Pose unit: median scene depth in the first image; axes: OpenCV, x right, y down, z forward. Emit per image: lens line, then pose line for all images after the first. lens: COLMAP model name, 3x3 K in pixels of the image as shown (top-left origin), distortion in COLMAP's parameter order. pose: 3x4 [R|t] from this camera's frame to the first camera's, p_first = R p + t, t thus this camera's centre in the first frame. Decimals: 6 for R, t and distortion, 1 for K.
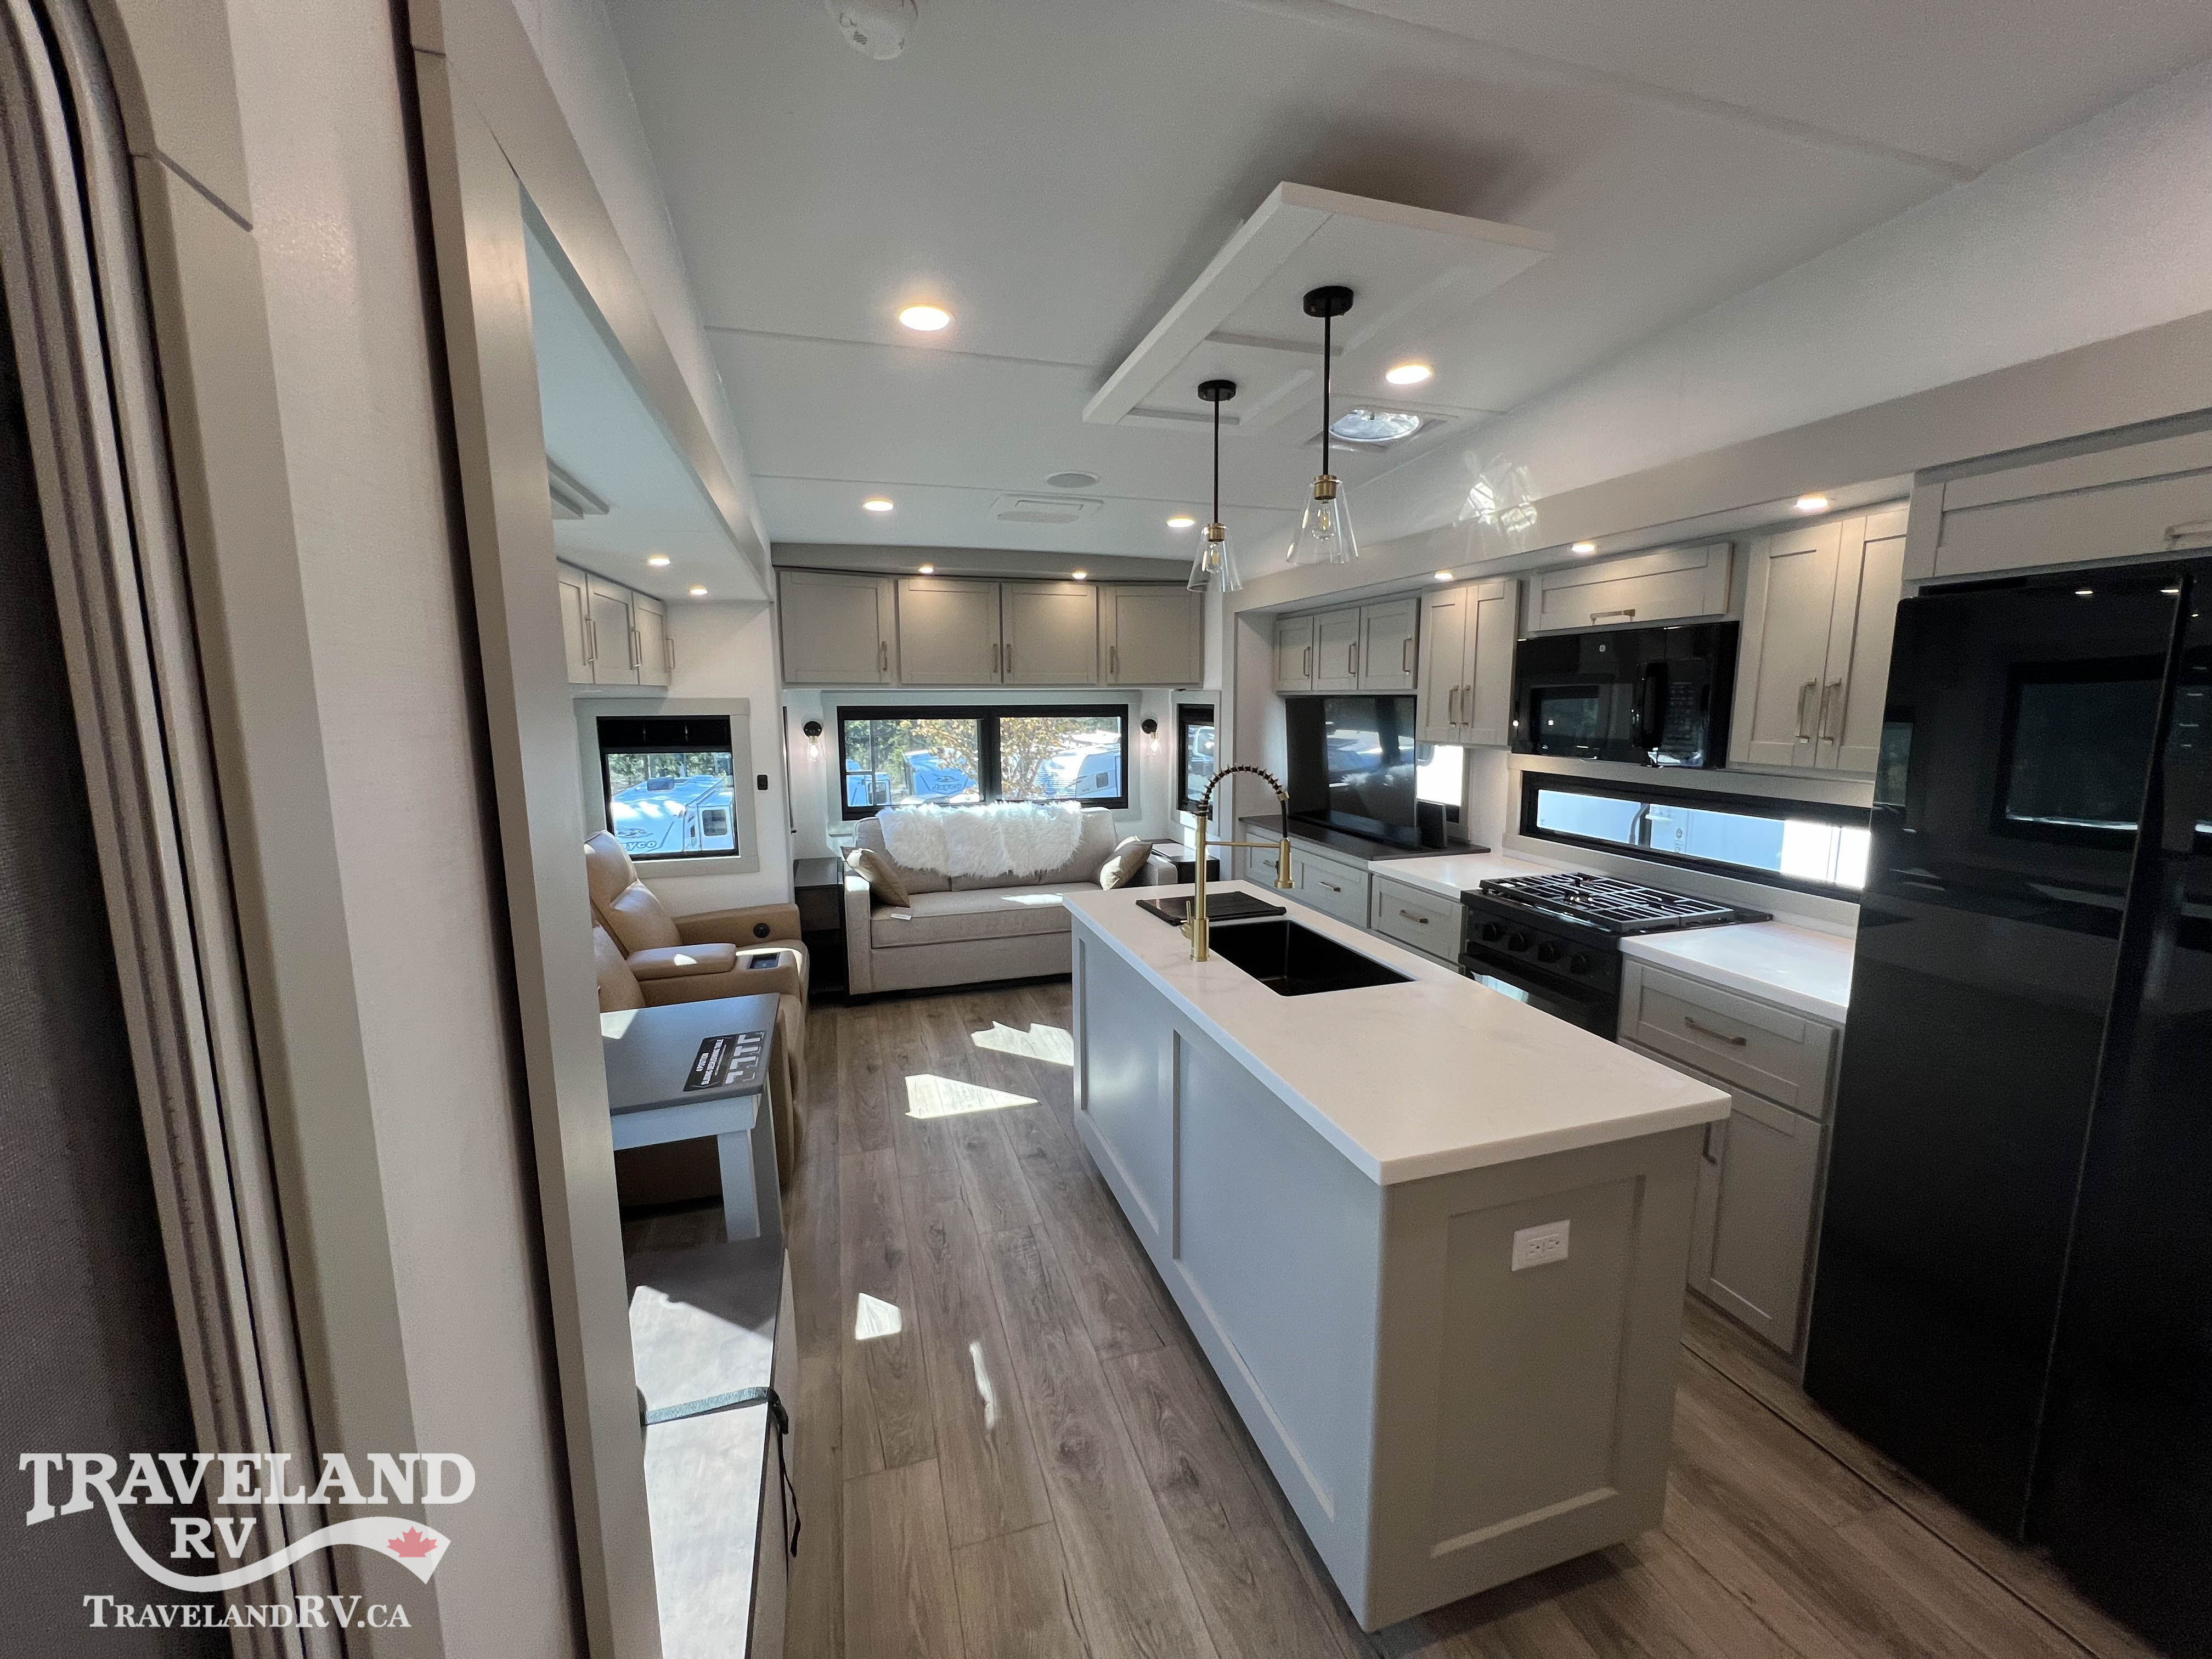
lens RADIAL K [[884.3, 0, 1108.6], [0, 884.3, 828.7], [0, 0, 1]] dist [-0.001380, 0.000088]
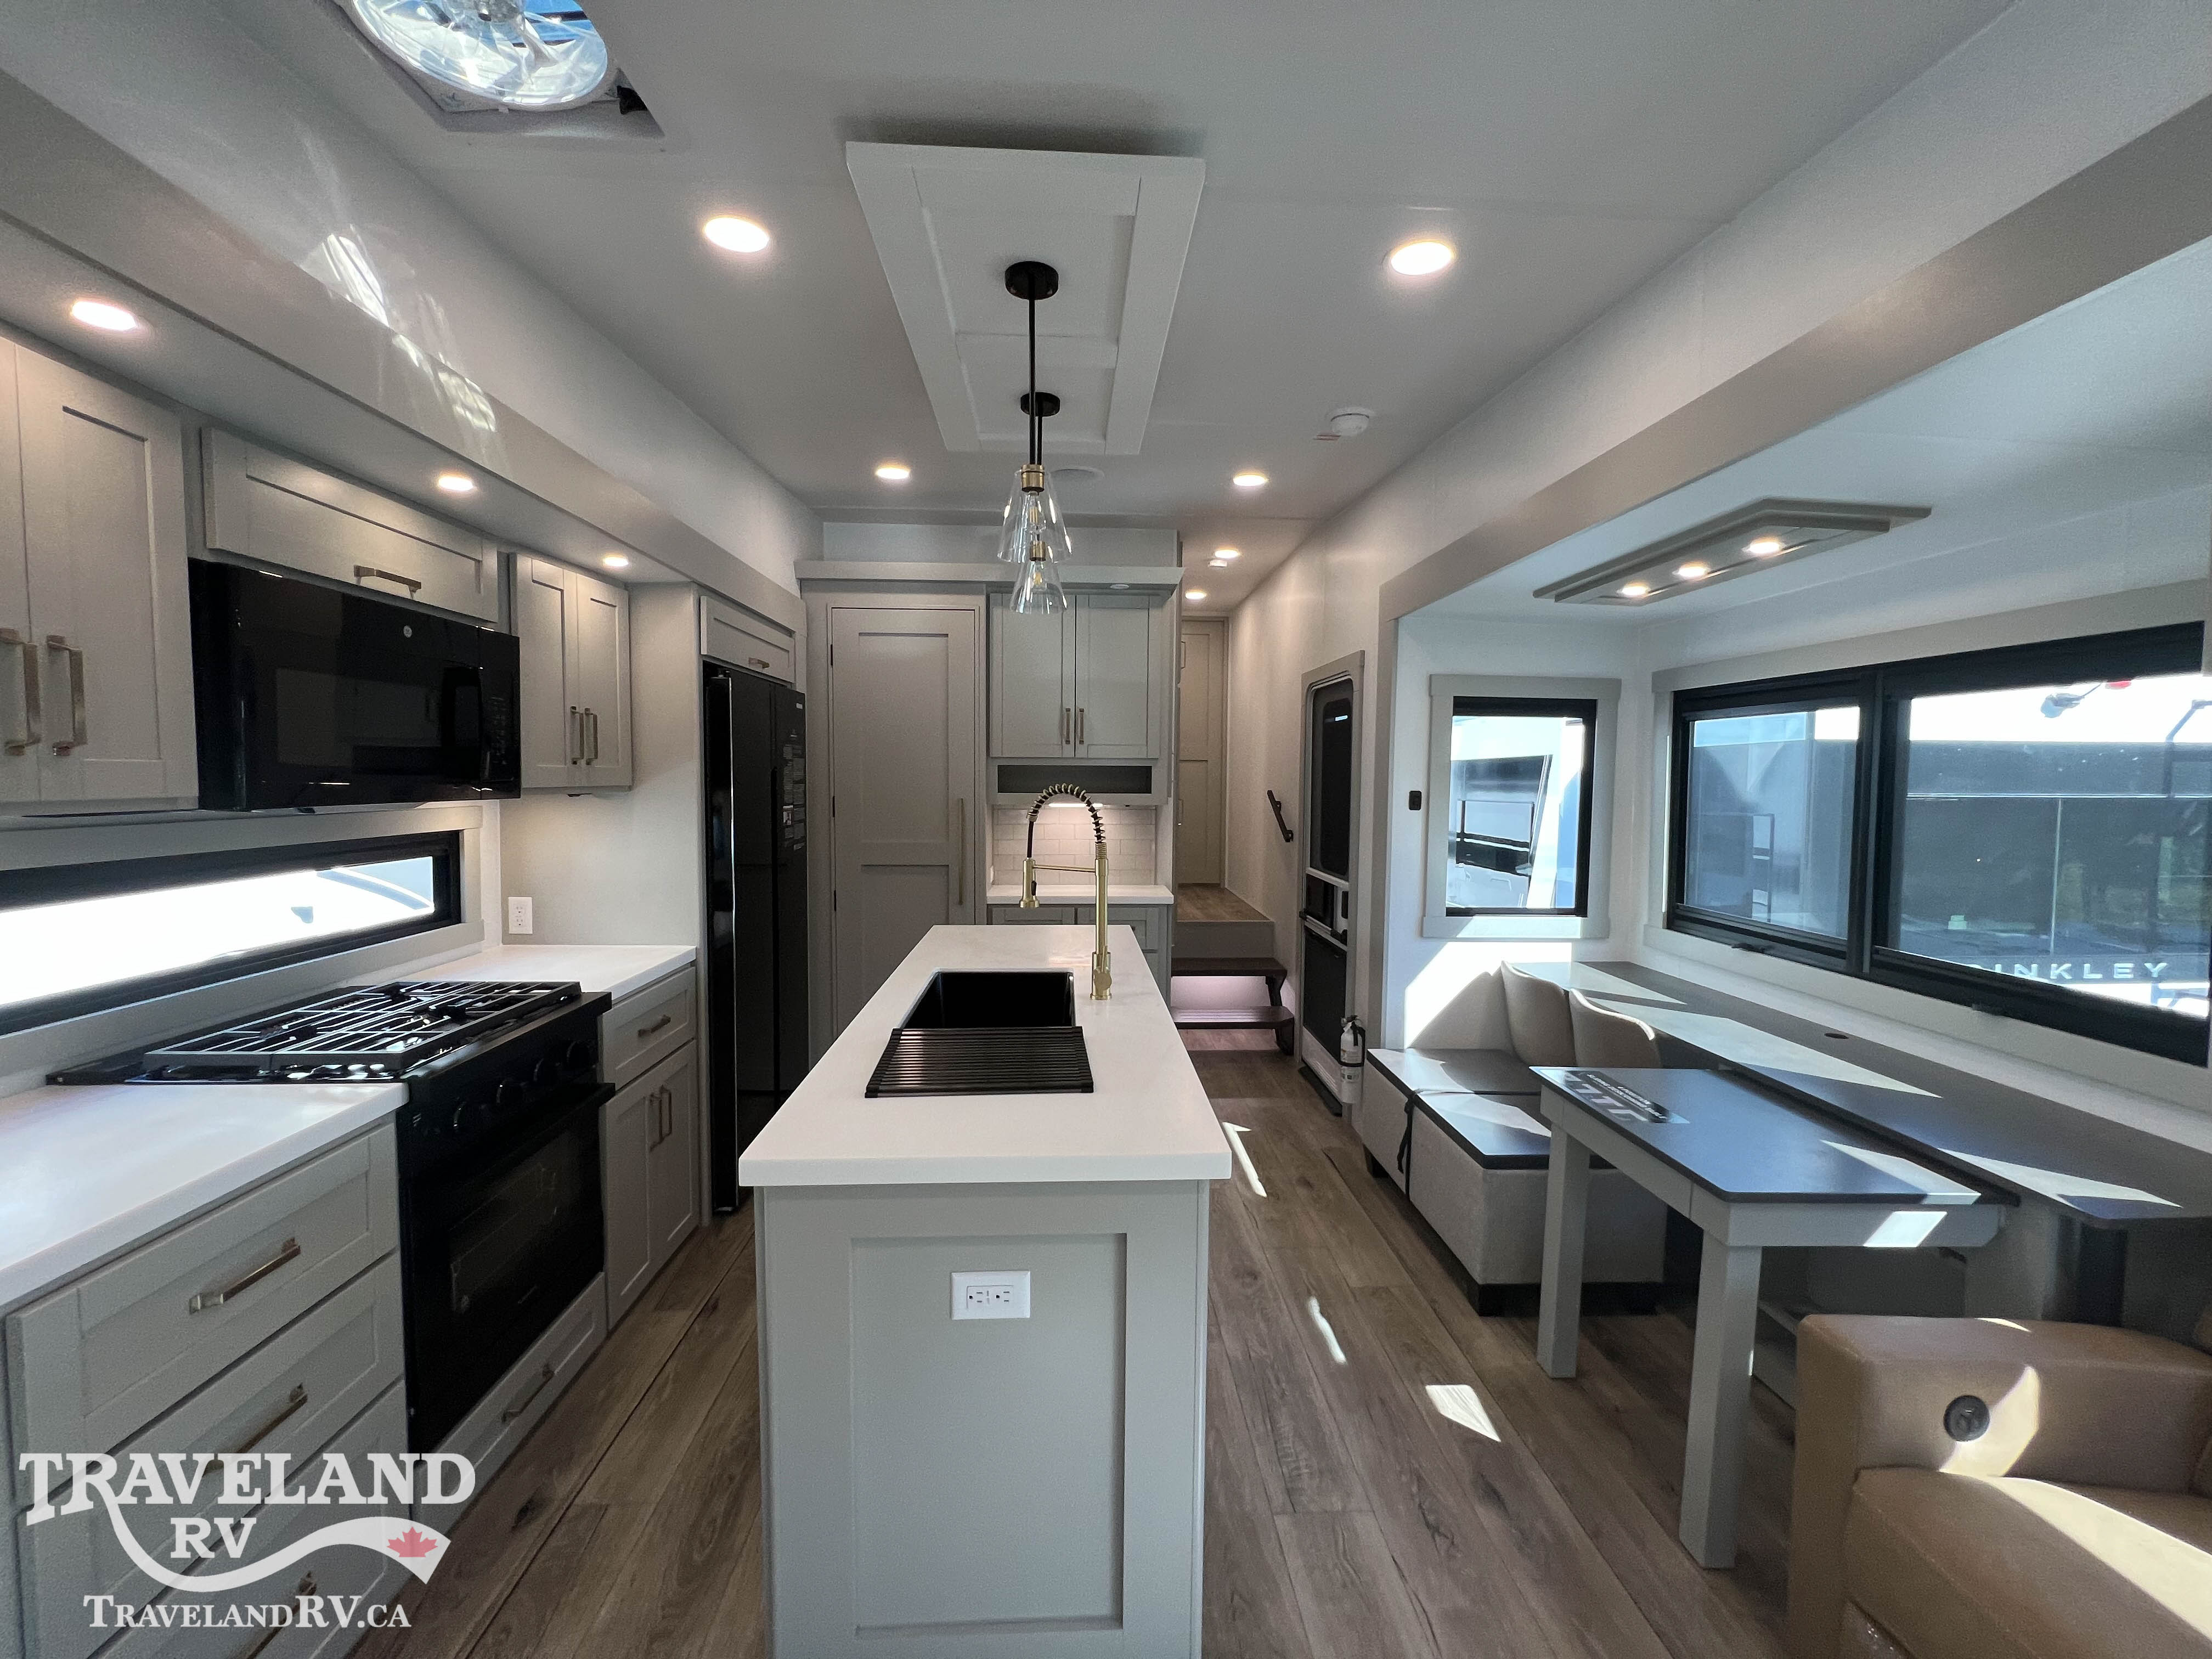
lens RADIAL K [[884.3, 0, 1108.6], [0, 884.3, 828.7], [0, 0, 1]] dist [-0.001380, 0.000088]
pose [[-0.969165, -0.017738, 0.245774, -0.063063], [0.032835, 0.979215, 0.200151, -0.103759], [-0.244216, 0.202050, -0.948438, 0.903359]]
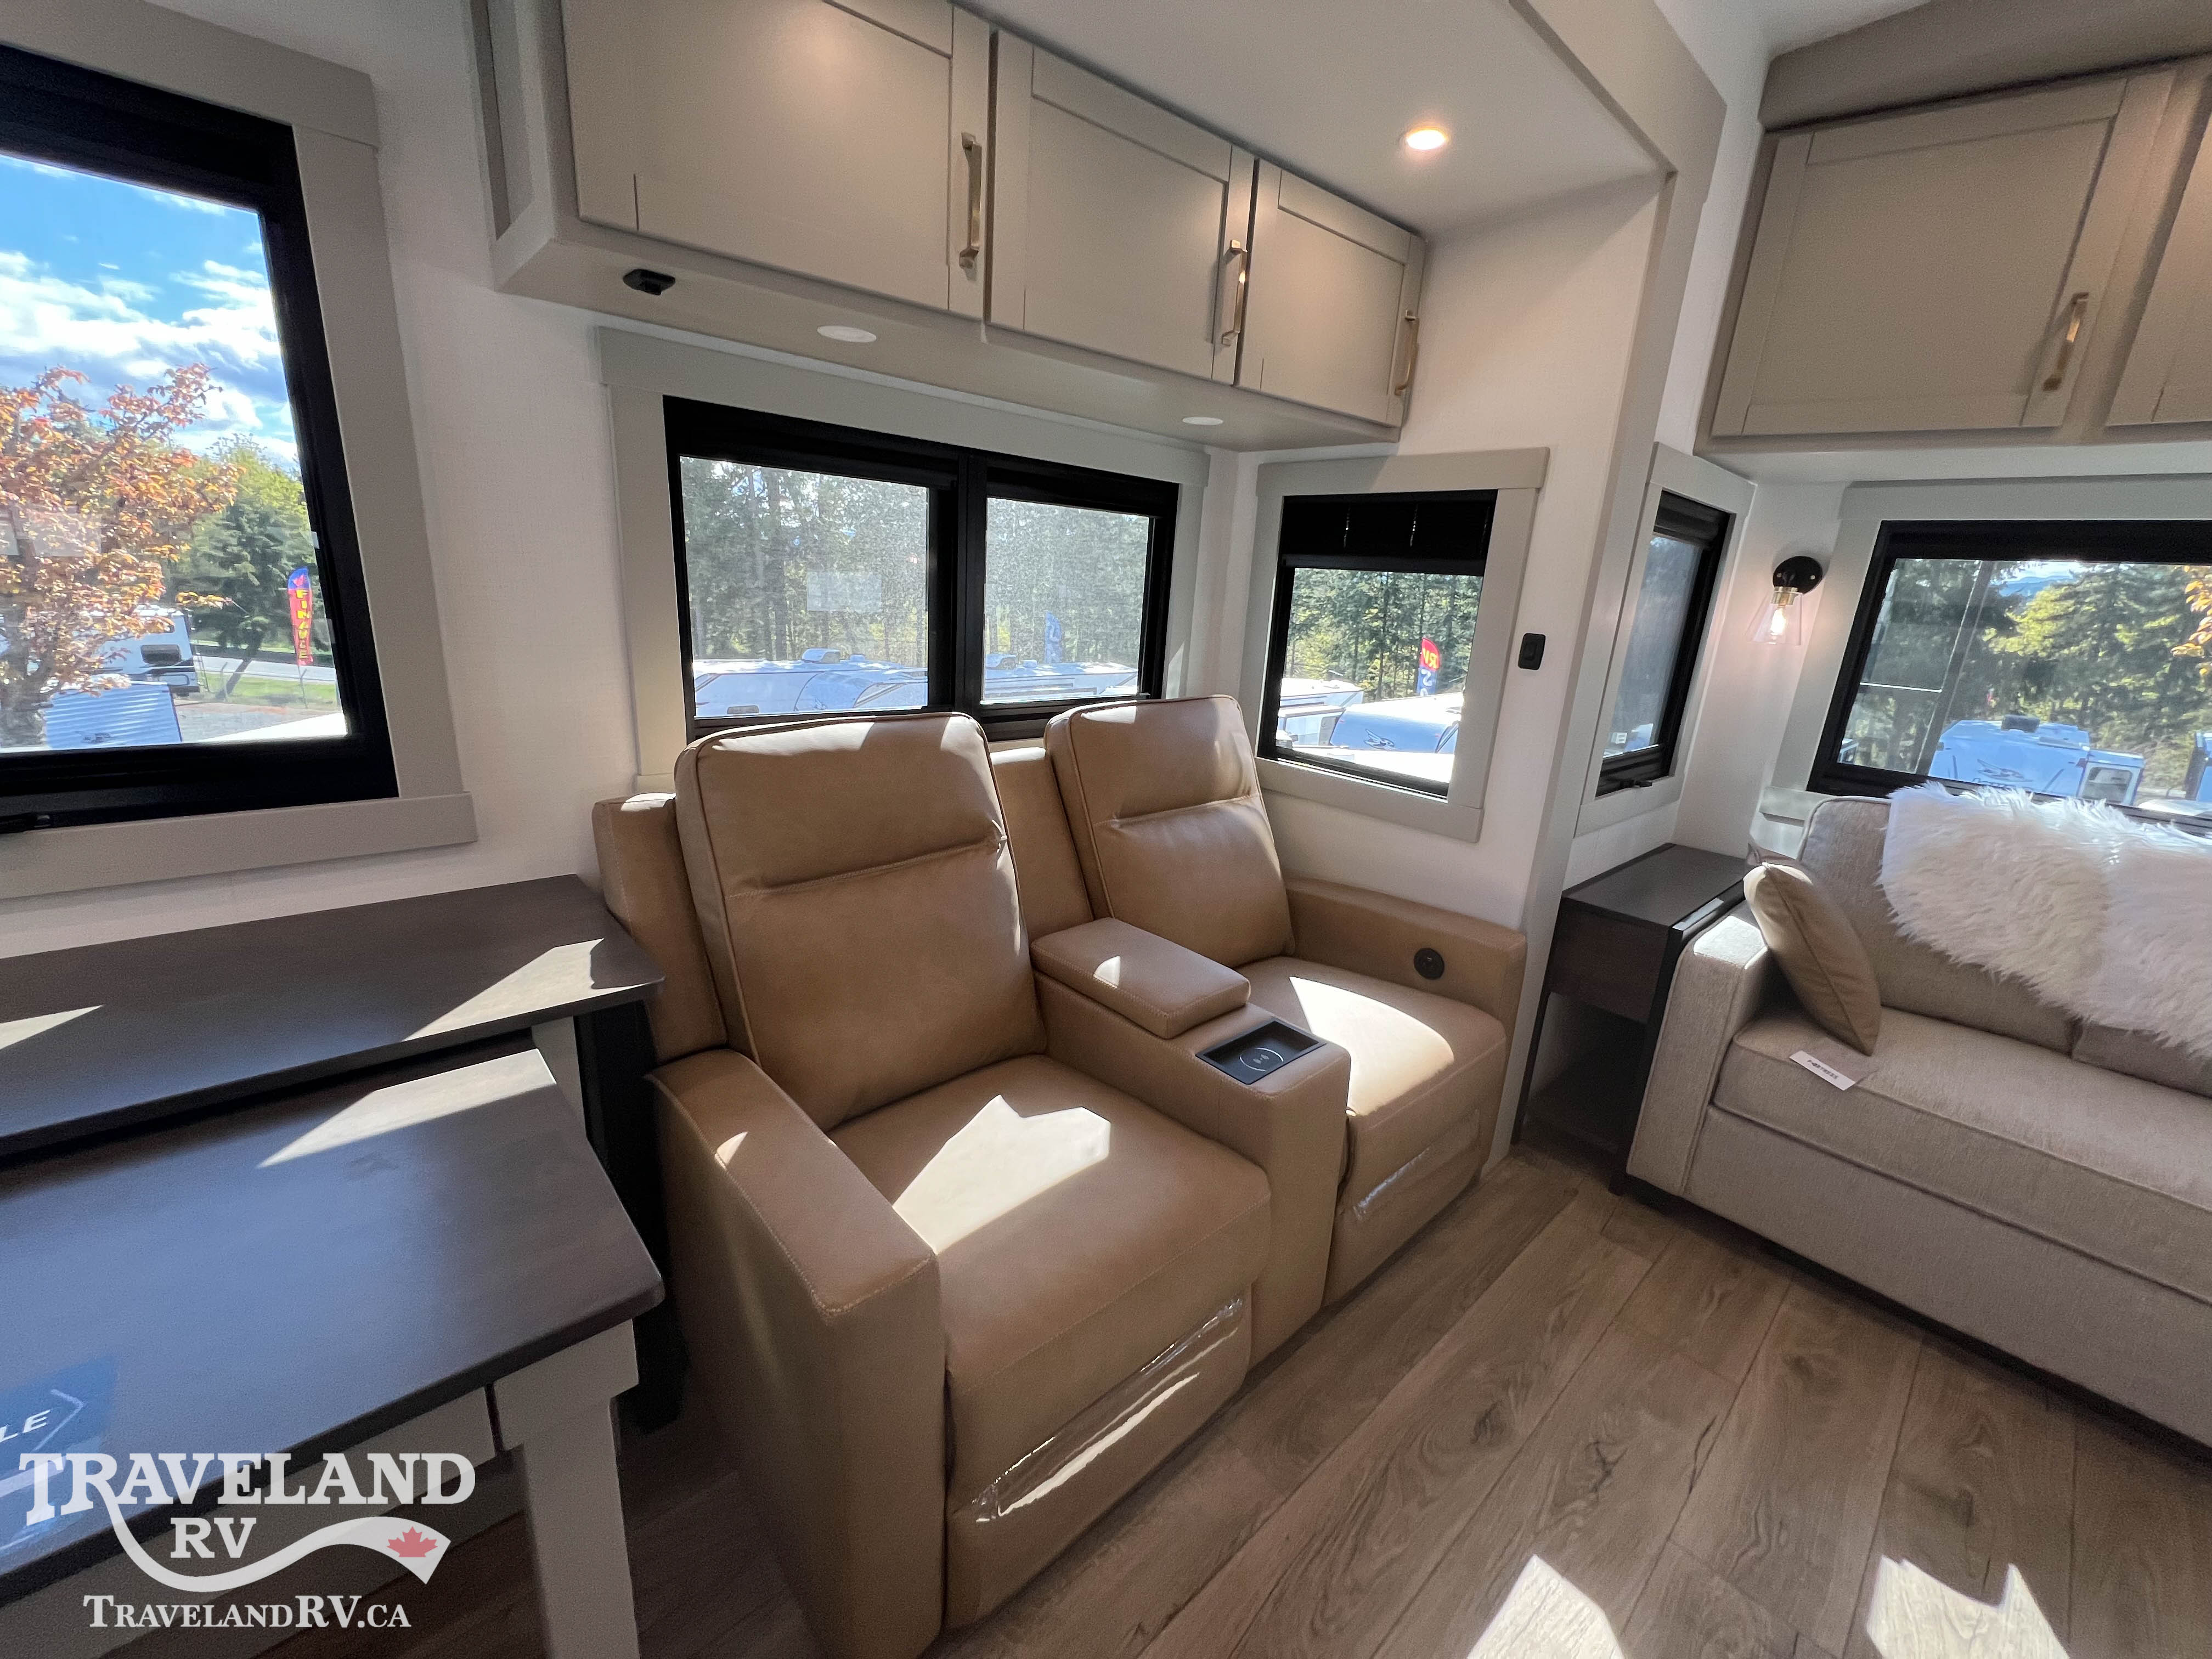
lens RADIAL K [[884.3, 0, 1108.6], [0, 884.3, 828.7], [0, 0, 1]] dist [-0.001380, 0.000088]
pose [[0.424015, 0.274530, -0.863044, -0.068723], [-0.195783, 0.958202, 0.208611, -0.016221], [0.884240, 0.080515, 0.460040, 0.552236]]
